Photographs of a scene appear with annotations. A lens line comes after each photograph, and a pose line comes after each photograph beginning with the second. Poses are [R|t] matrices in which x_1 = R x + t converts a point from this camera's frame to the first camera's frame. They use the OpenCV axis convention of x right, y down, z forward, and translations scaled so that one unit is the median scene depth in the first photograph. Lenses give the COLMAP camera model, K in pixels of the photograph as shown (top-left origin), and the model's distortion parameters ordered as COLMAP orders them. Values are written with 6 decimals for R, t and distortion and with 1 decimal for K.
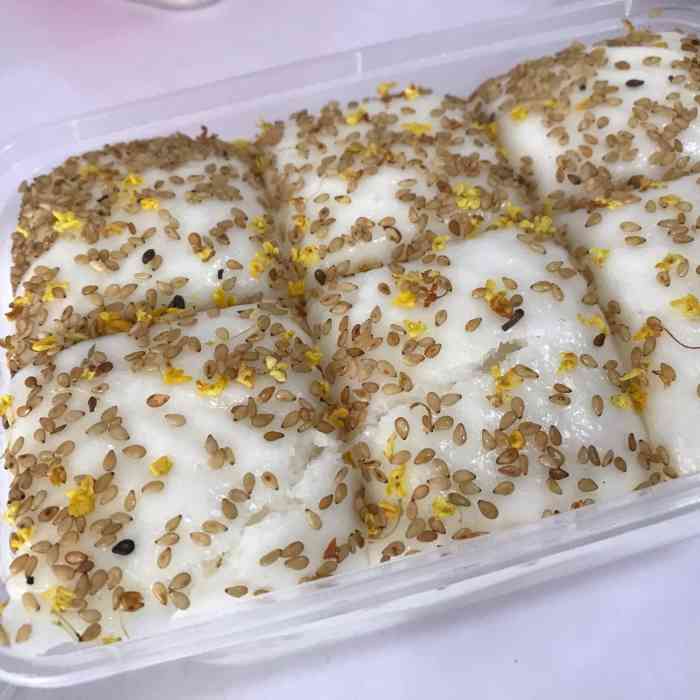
lens RADIAL K [[651.6, 0, 350.0], [0, 651.6, 350.0], [0, 0, 1]] dist [0.045063, -0.128982]
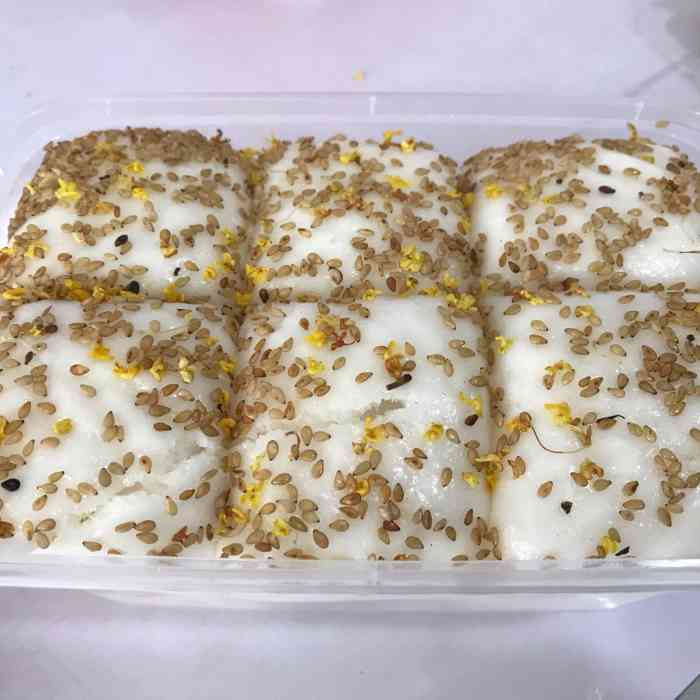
lens RADIAL K [[651.6, 0, 350.0], [0, 651.6, 350.0], [0, 0, 1]] dist [0.045063, -0.128982]
pose [[0.963558, 0.258615, -0.068364, 0.216776], [-0.256930, 0.965882, 0.032546, -0.107432], [0.074448, -0.013795, 0.997129, -0.110933]]
